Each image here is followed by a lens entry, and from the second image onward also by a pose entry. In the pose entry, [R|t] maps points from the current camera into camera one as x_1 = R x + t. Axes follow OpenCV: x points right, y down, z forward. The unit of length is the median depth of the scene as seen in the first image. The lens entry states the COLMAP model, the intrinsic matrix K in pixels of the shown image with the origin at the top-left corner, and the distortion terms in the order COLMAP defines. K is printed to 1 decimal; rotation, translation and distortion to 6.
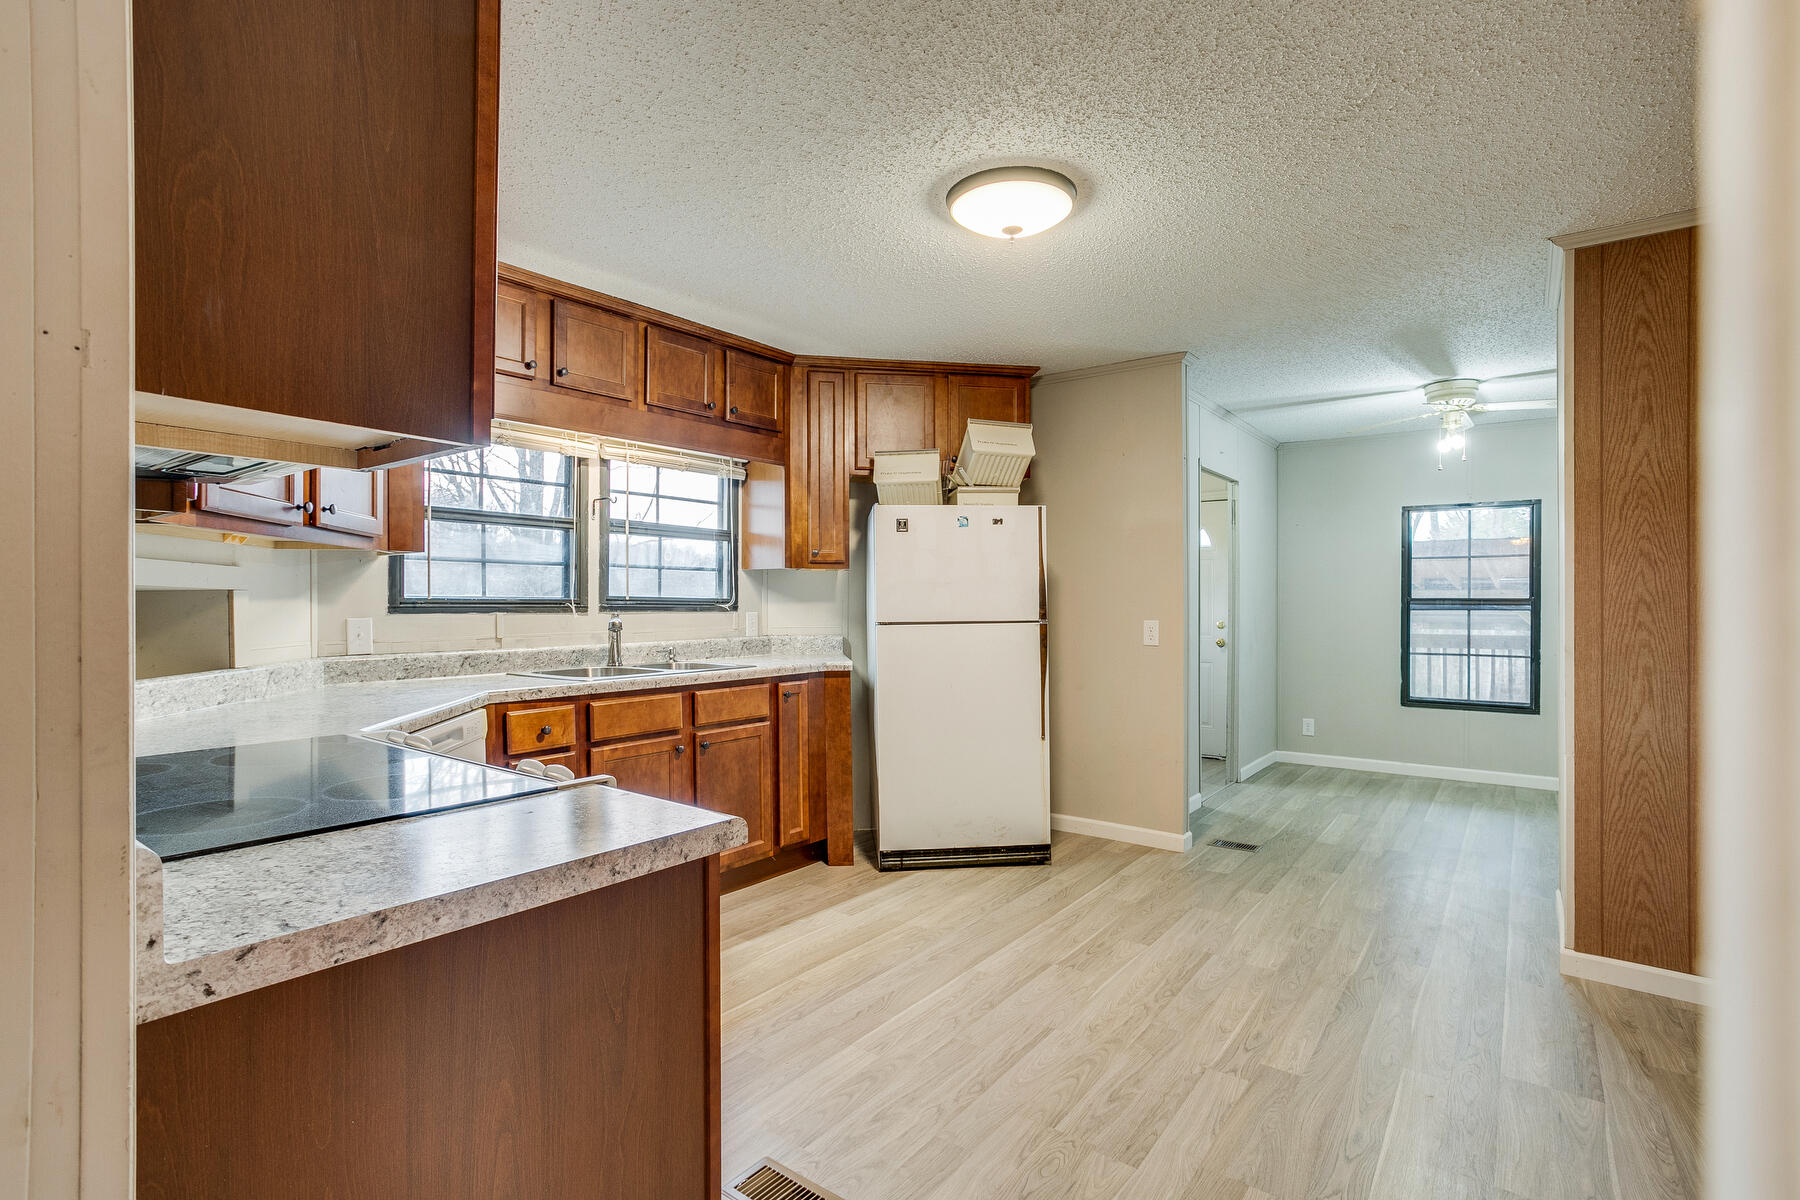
lens RADIAL K [[889.9, 0, 900.0], [0, 889.9, 600.0], [0, 0, 1]] dist [-0.003102, -0.000199]
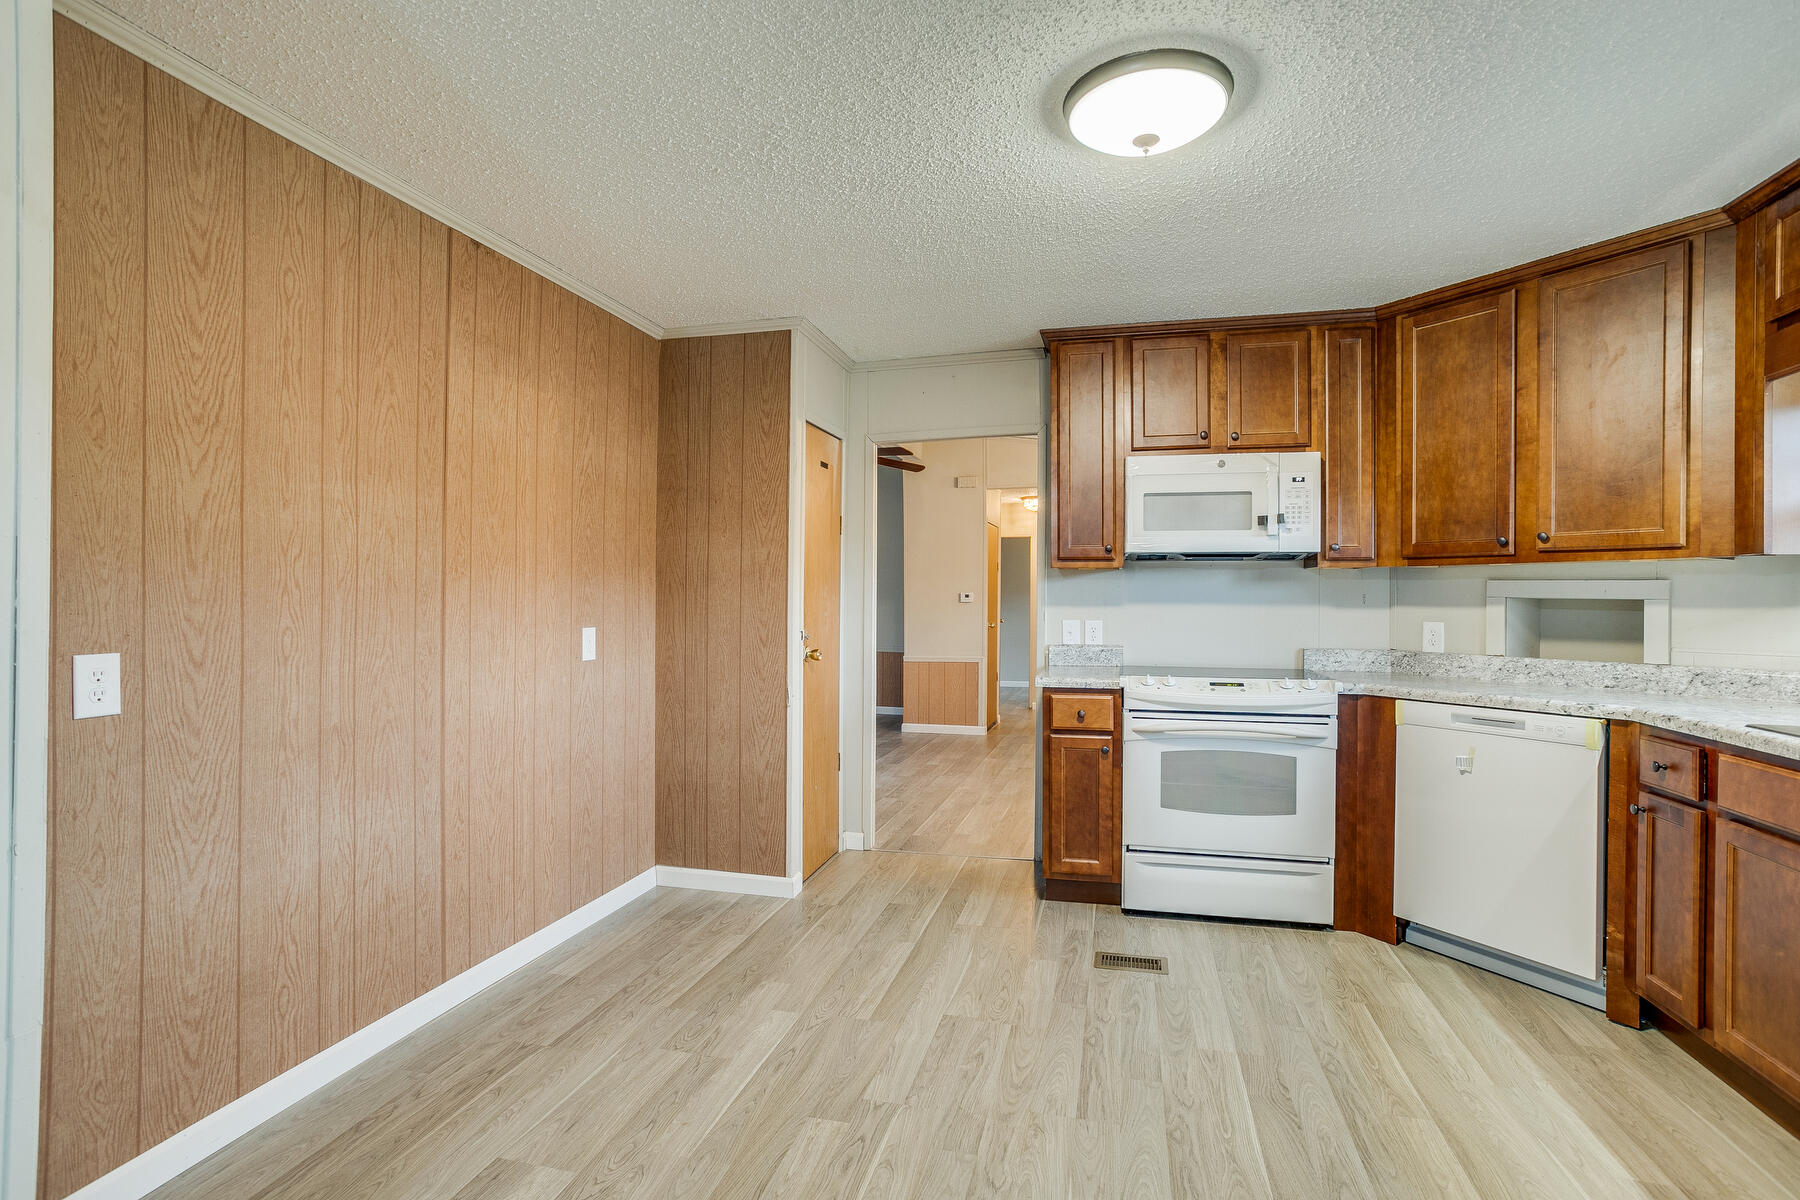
lens RADIAL K [[883.8, 0, 900.0], [0, 883.8, 600.0], [0, 0, 1]] dist [-0.034300, 0.026913]
pose [[-0.930584, -0.001968, -0.366073, 0.446897], [-0.002450, 0.999997, 0.000854, -0.005944], [0.366070, 0.001692, -0.930586, 1.205595]]
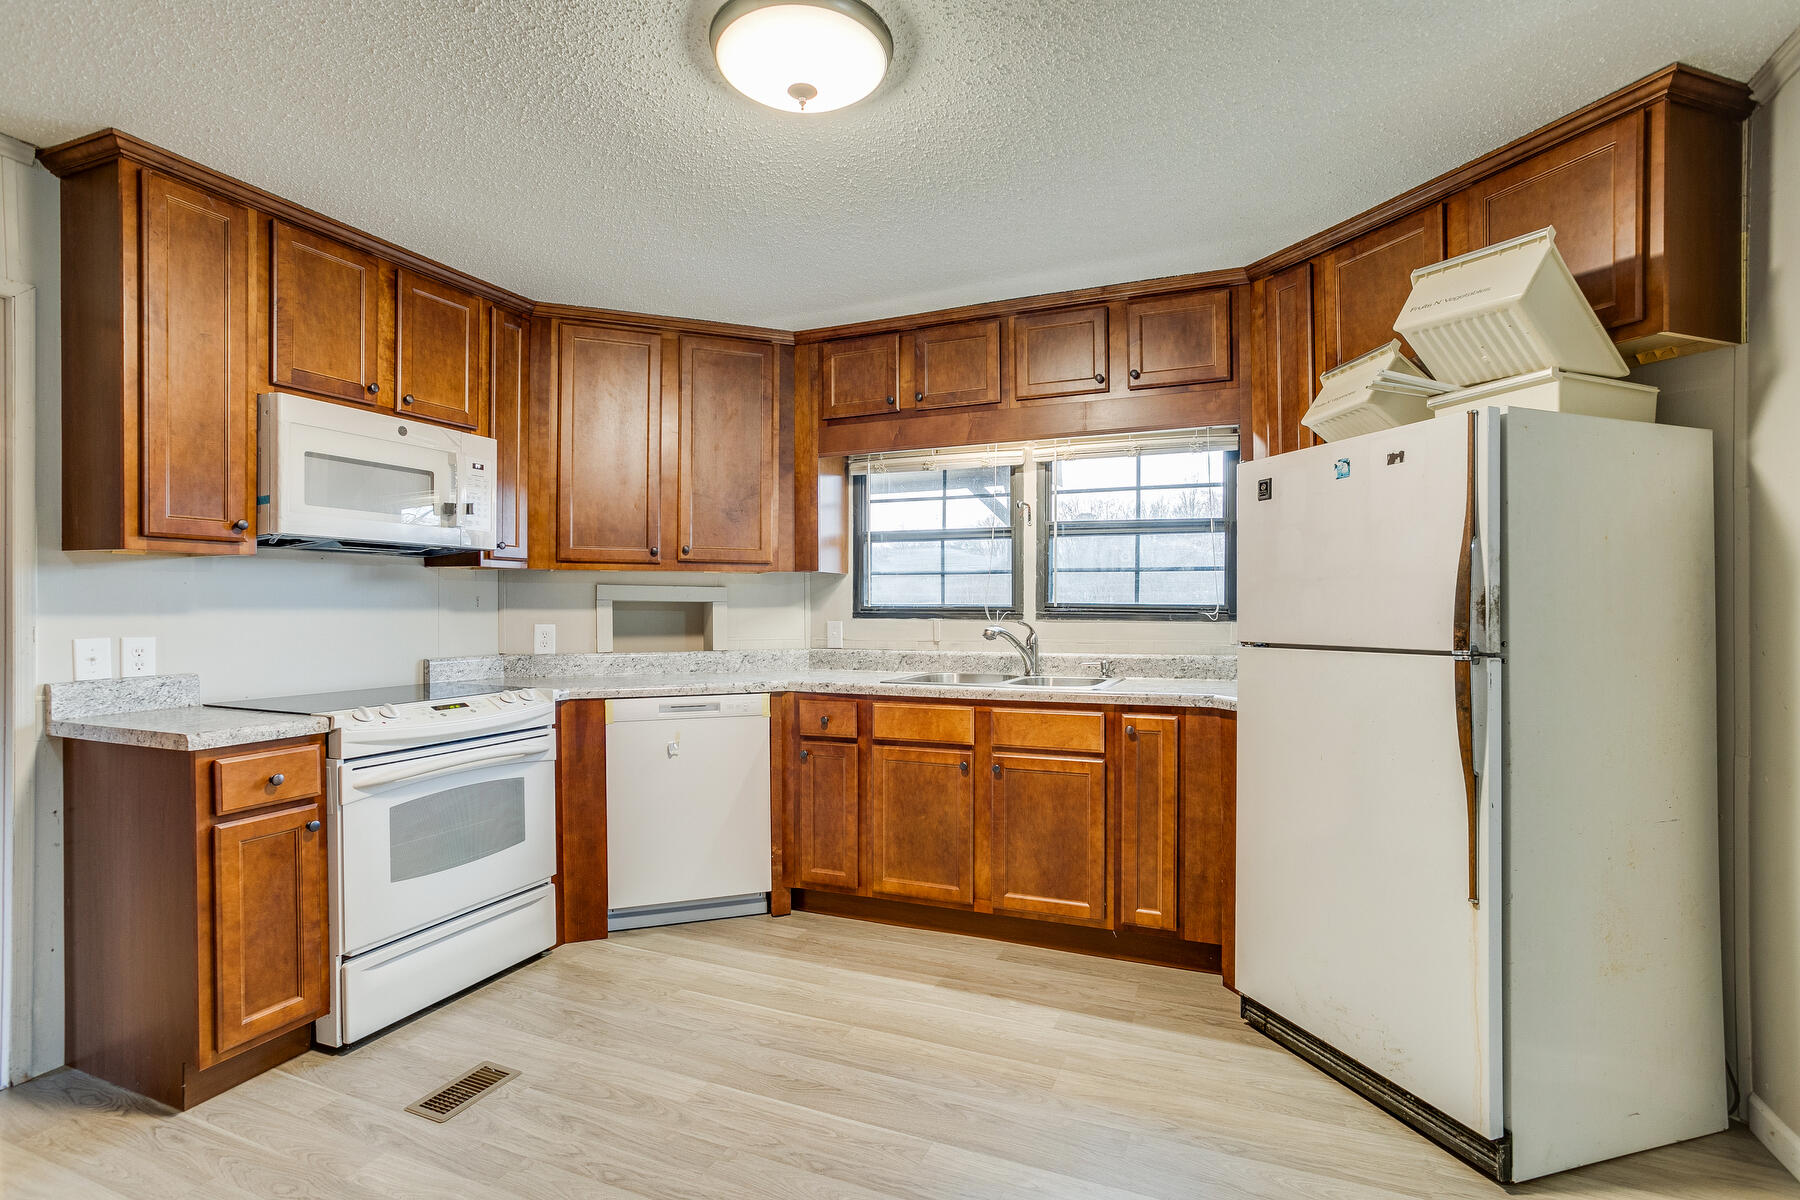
lens RADIAL K [[878.4, 0, 898.4], [0, 878.4, 608.8], [0, 0, 1]] dist [-0.038016, 0.026245]
pose [[0.222388, 0.004995, -0.974945, 0.601539], [0.002404, 0.999981, 0.005672, -0.004373], [0.974955, -0.003605, 0.222372, 0.674412]]
